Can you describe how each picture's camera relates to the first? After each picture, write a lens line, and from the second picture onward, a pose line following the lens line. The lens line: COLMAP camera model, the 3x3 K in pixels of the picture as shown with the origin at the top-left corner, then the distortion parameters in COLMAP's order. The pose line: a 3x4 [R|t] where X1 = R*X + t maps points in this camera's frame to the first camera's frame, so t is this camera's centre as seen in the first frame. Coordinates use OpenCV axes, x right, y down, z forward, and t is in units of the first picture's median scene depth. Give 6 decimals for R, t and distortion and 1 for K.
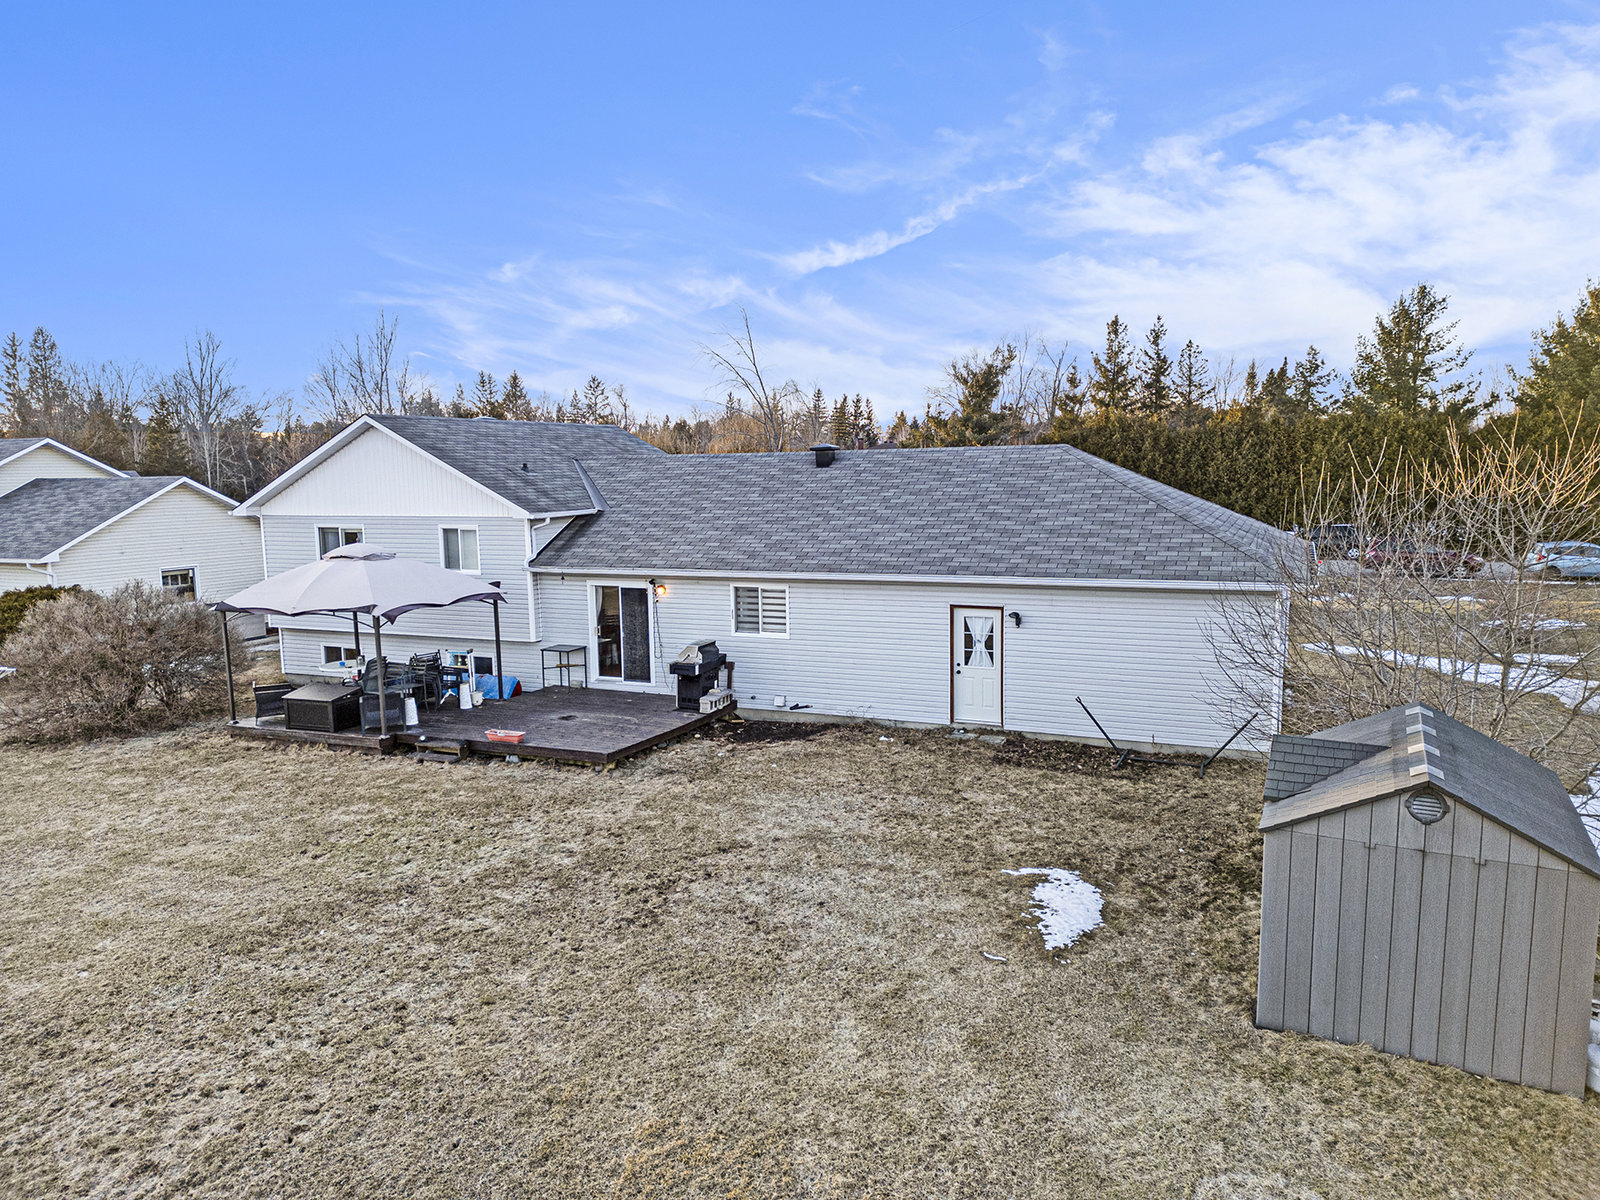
lens RADIAL K [[1104.6, 0, 794.0], [0, 1104.6, 601.0], [0, 0, 1]] dist [0.076576, -0.064976]
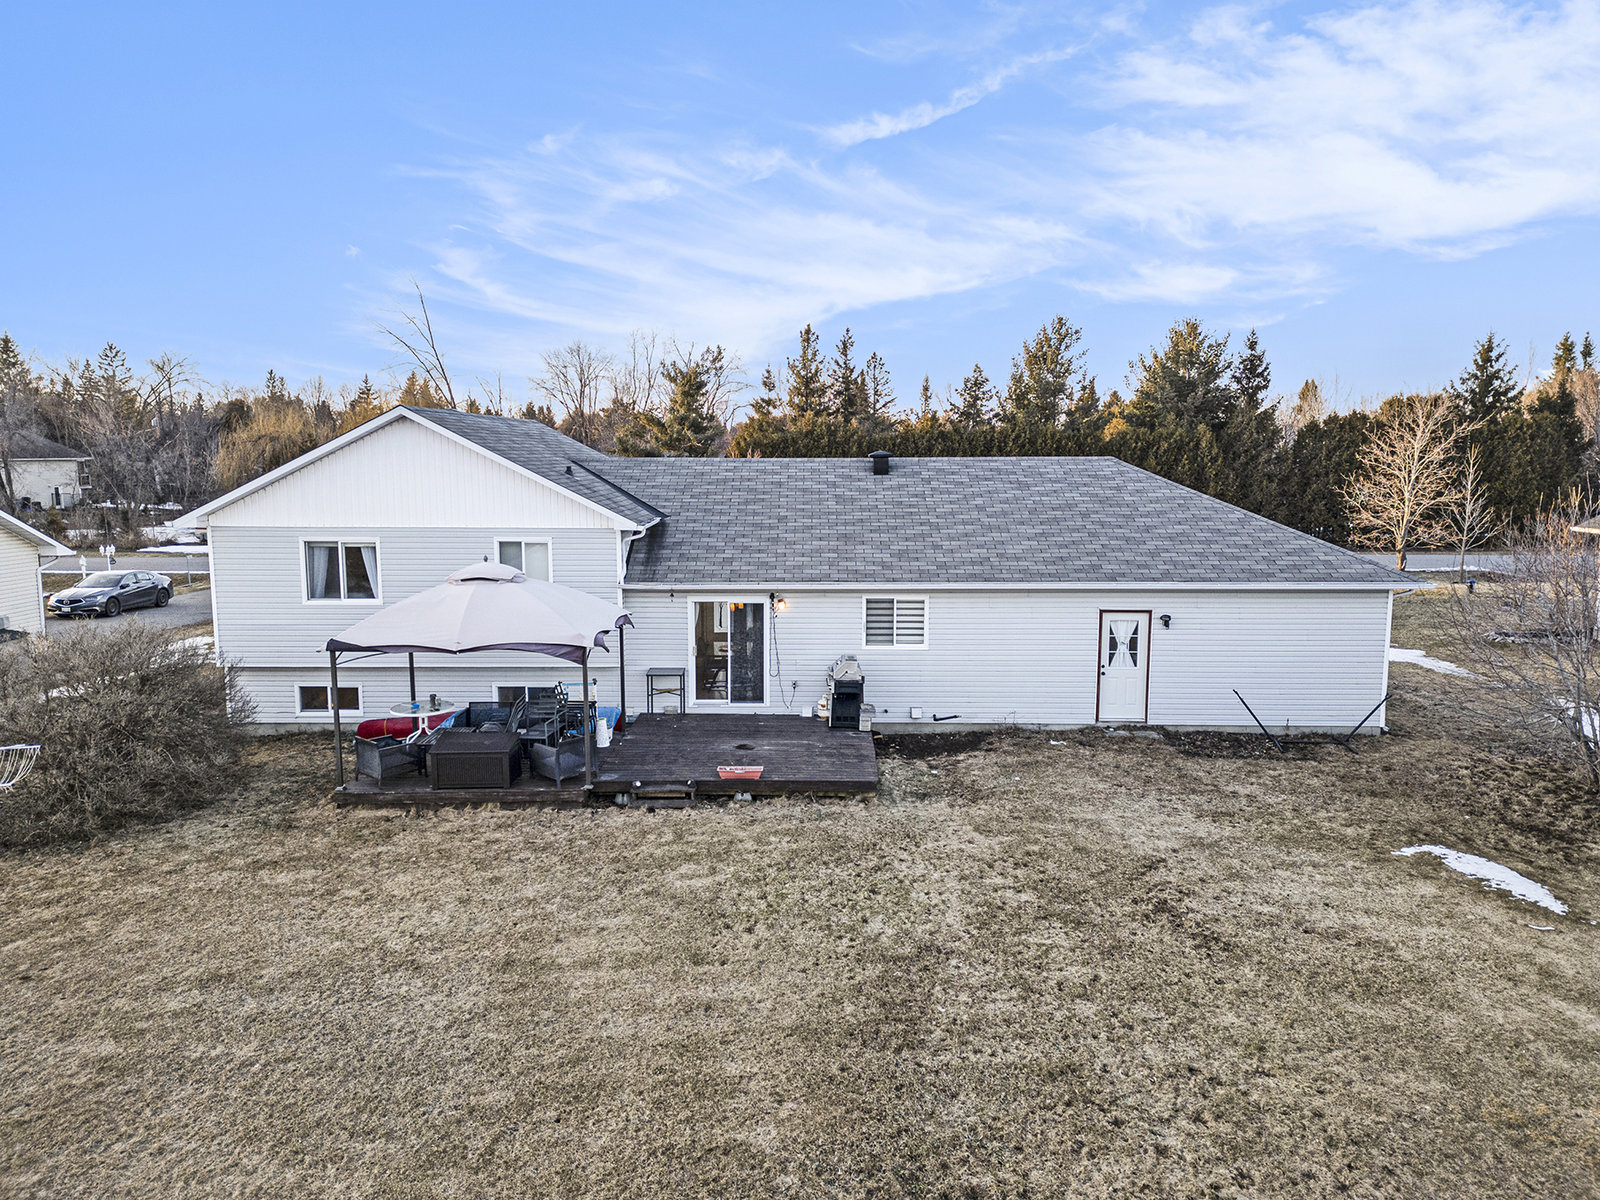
lens RADIAL K [[1104.6, 0, 794.0], [0, 1104.6, 600.1], [0, 0, 1]] dist [0.076576, -0.064976]
pose [[0.918630, -0.033625, 0.393686, -0.553315], [0.031734, 0.999432, 0.011315, -0.027636], [-0.393843, 0.002099, 0.919175, 0.146779]]
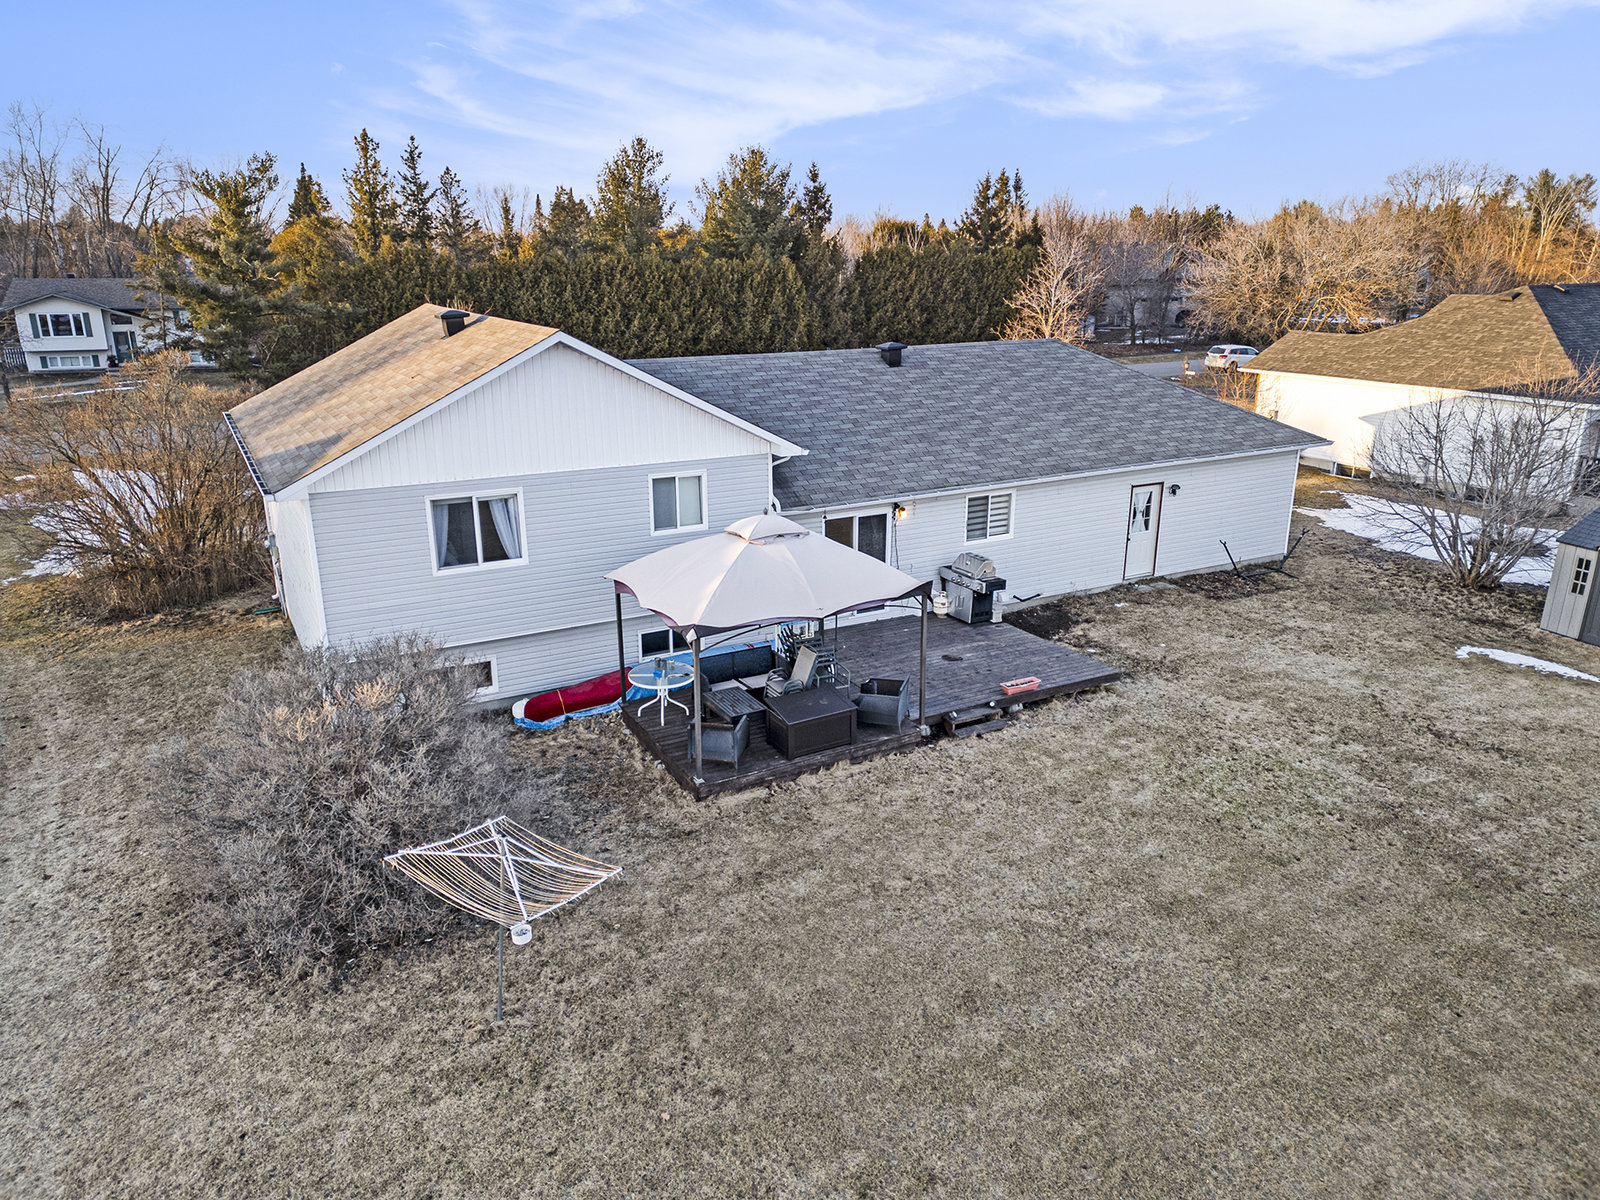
lens RADIAL K [[1104.6, 0, 793.0], [0, 1104.6, 606.8], [0, 0, 1]] dist [0.076576, -0.064976]
pose [[0.603733, -0.225358, 0.764670, -1.075079], [0.089626, 0.972317, 0.215792, -0.168866], [-0.792132, -0.061746, 0.607218, 0.554982]]
